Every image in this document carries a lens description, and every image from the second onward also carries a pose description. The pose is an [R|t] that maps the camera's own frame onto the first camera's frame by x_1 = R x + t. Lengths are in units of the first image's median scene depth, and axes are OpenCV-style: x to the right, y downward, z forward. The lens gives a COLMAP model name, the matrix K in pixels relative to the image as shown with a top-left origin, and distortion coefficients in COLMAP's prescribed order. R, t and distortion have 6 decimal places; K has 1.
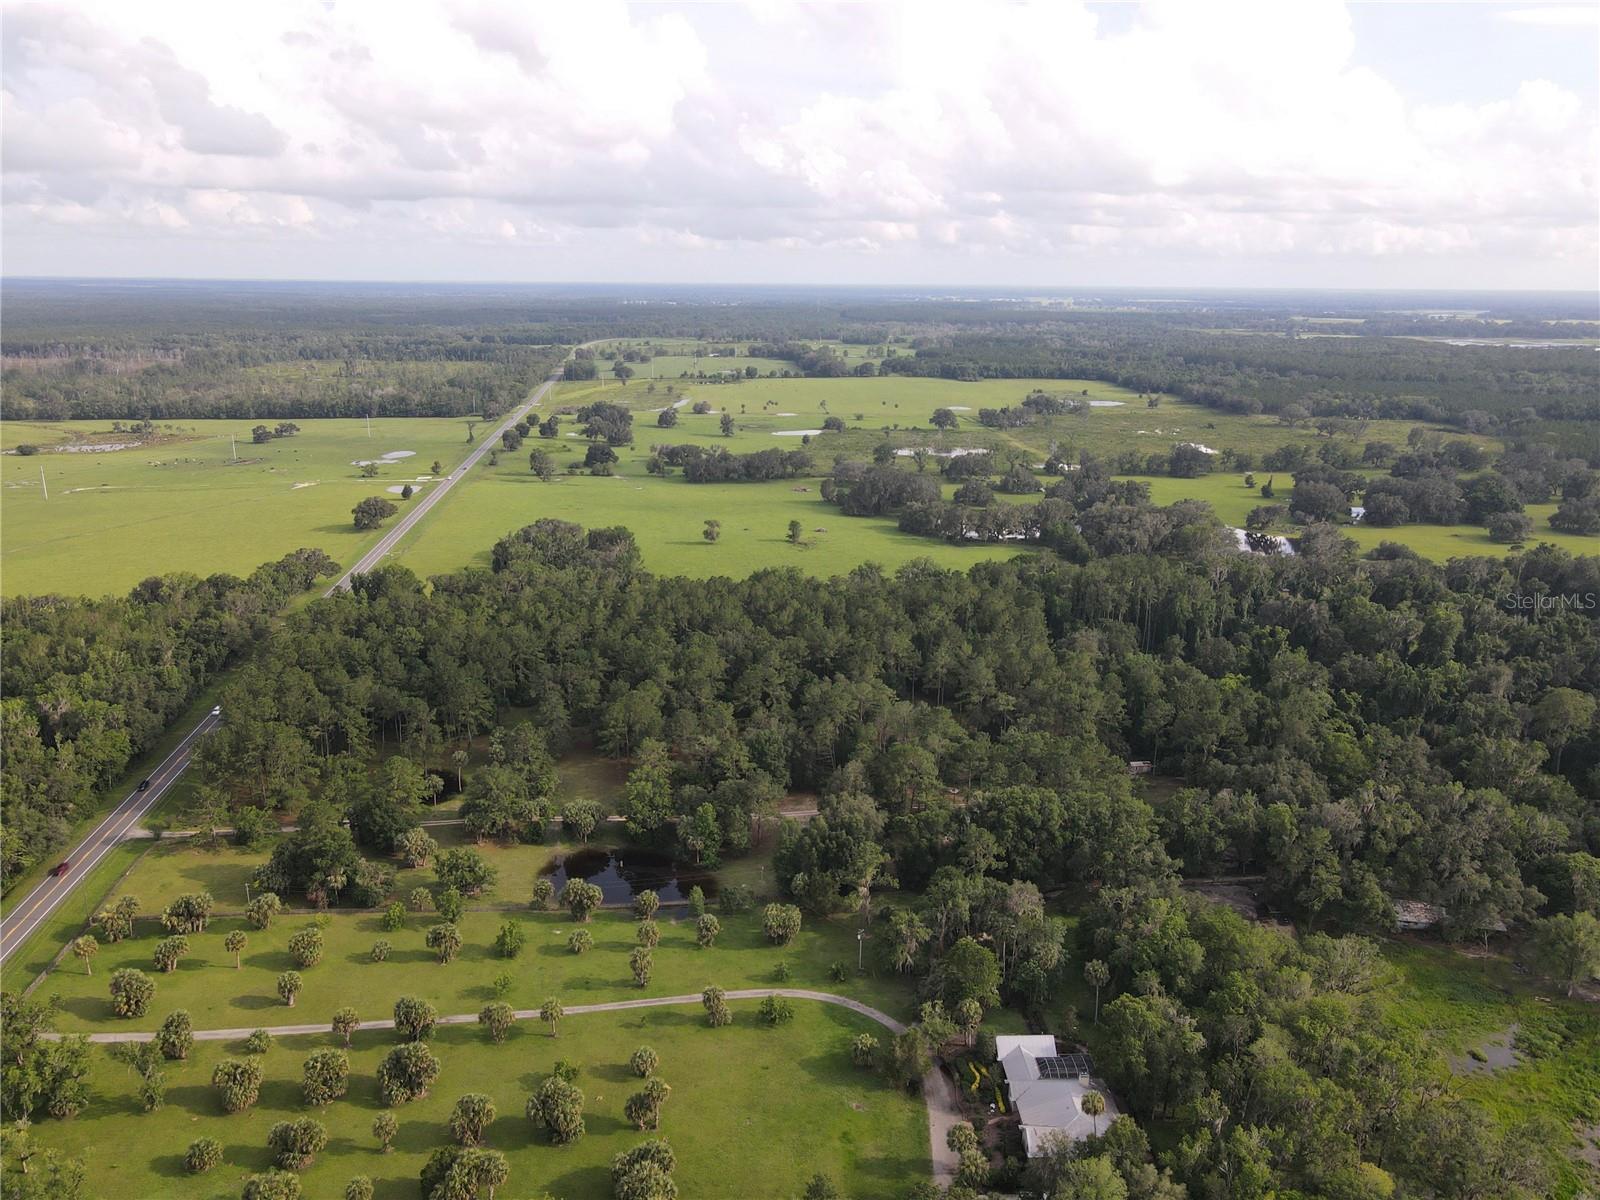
lens RADIAL K [[1176.0, 0, 800.0], [0, 1176.0, 600.0], [0, 0, 1]] dist [-0.014140, 0.047278]
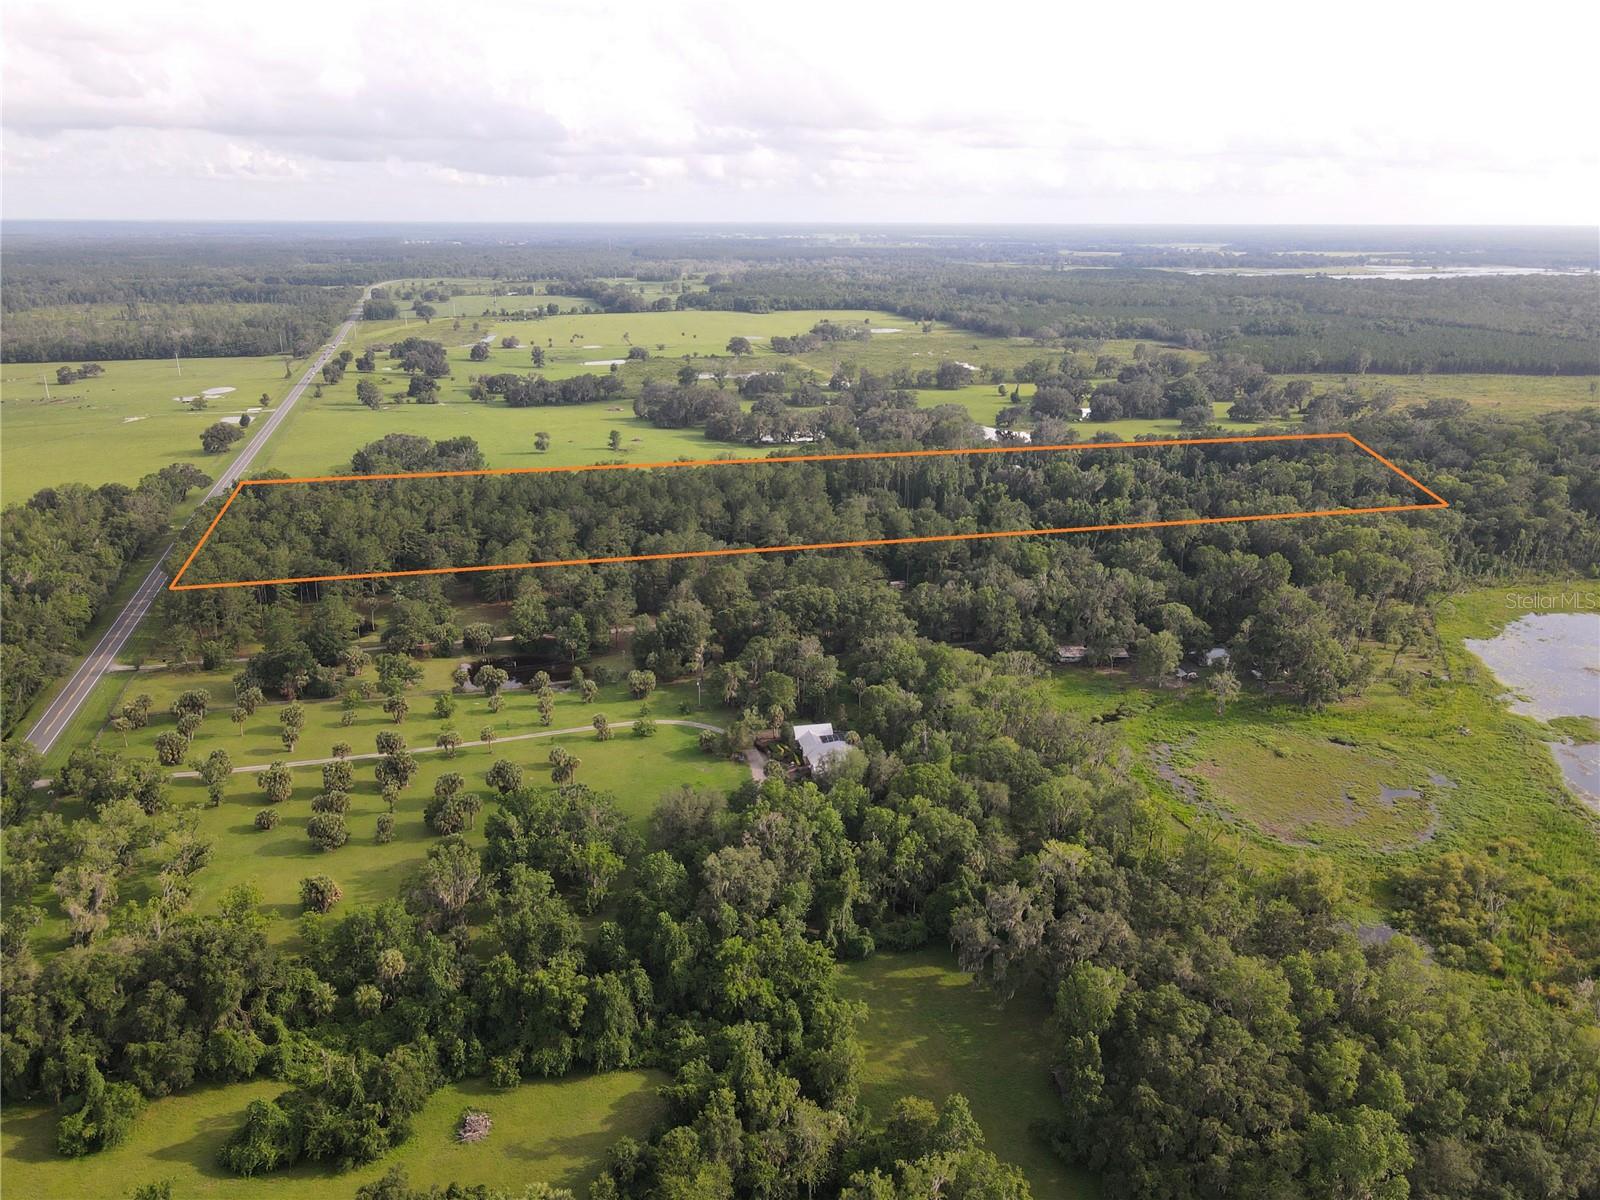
lens RADIAL K [[1176.0, 0, 800.0], [0, 1176.0, 600.0], [0, 0, 1]] dist [-0.014140, 0.047278]
pose [[0.985227, -0.058020, 0.161126, -0.023837], [0.050086, 0.997344, 0.052879, 0.052866], [-0.163766, -0.044027, 0.985516, -0.195080]]
